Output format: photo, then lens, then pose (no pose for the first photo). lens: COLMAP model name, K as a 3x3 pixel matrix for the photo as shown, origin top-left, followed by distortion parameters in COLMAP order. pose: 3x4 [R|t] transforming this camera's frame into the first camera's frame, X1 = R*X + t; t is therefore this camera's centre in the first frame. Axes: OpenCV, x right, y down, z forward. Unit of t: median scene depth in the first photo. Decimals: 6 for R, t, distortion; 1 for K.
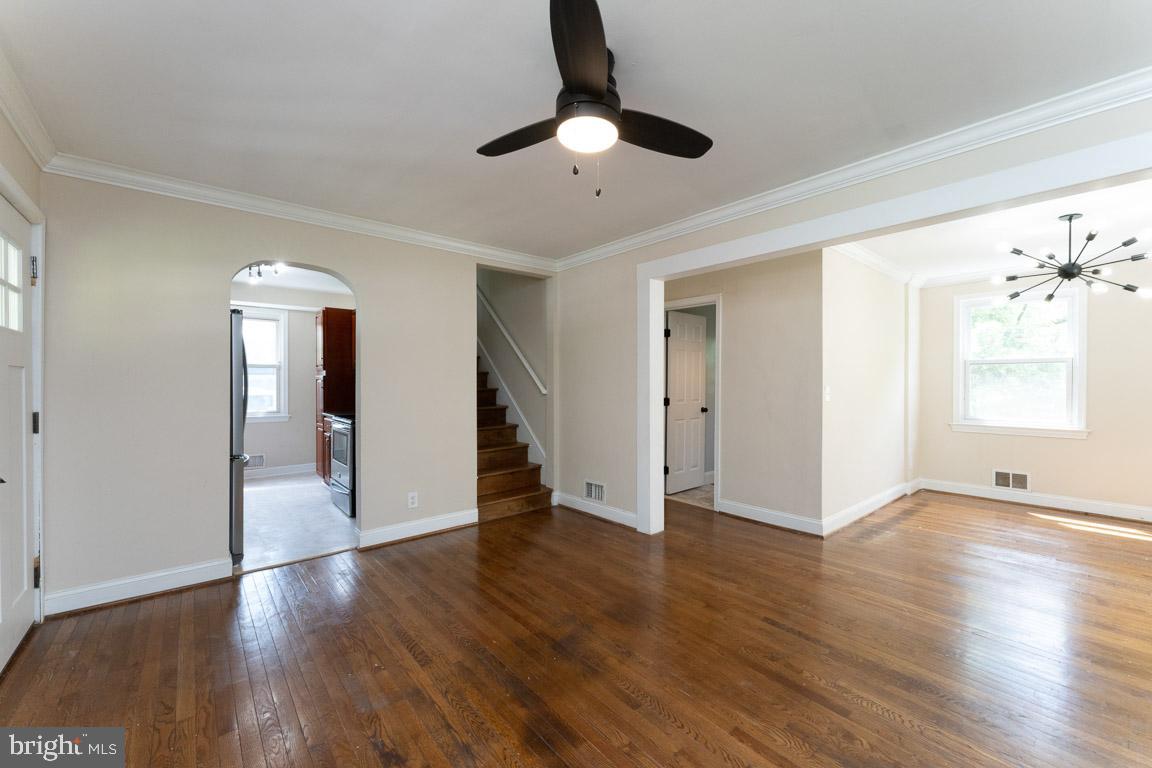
lens RADIAL K [[465.0, 0, 577.8], [0, 465.0, 388.3], [0, 0, 1]] dist [0.000264, 0.000066]
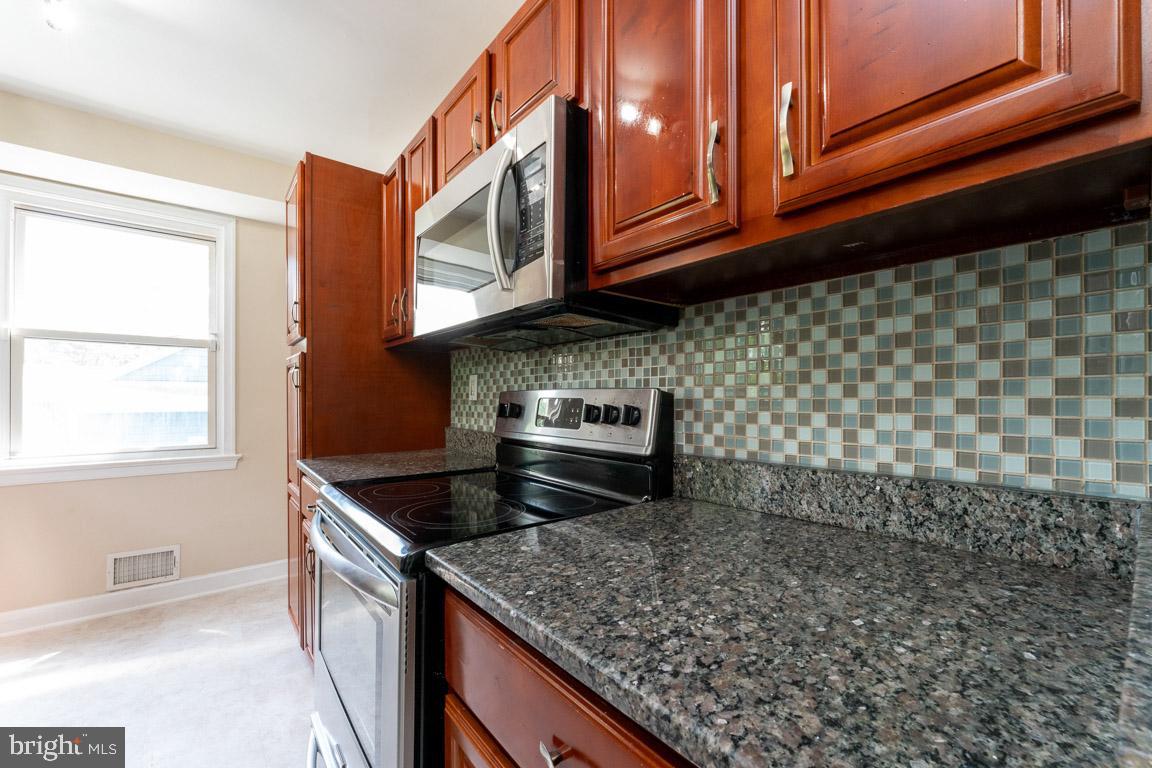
lens RADIAL K [[465.0, 0, 574.1], [0, 465.0, 385.5], [0, 0, 1]] dist [0.000264, 0.000066]
pose [[0.999275, -0.015571, -0.034738, -0.291959], [0.014903, 0.999701, -0.019407, 0.006427], [0.035029, 0.018875, 0.999208, 0.581890]]
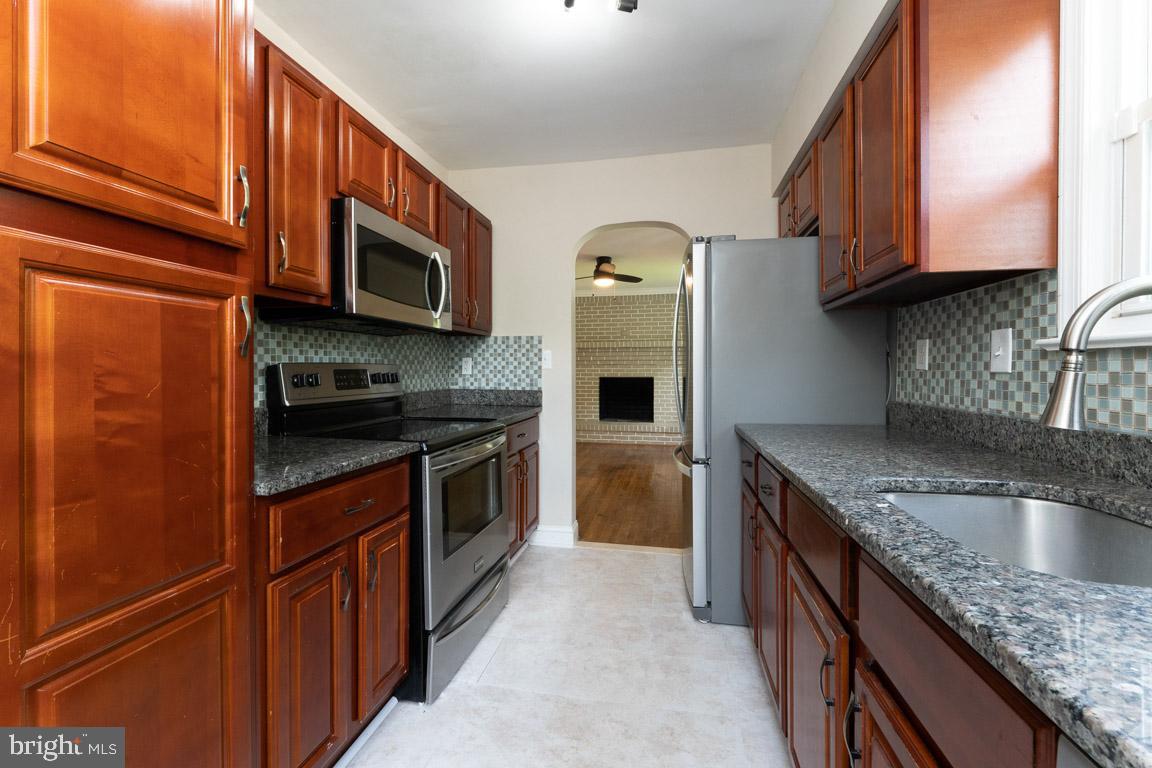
lens RADIAL K [[465.0, 0, 577.8], [0, 465.0, 376.7], [0, 0, 1]] dist [0.000264, 0.000066]
pose [[-0.614225, -0.006454, 0.789104, -0.742667], [0.008599, 0.999852, 0.014871, 0.011099], [-0.789084, 0.015919, -0.614079, 0.943267]]
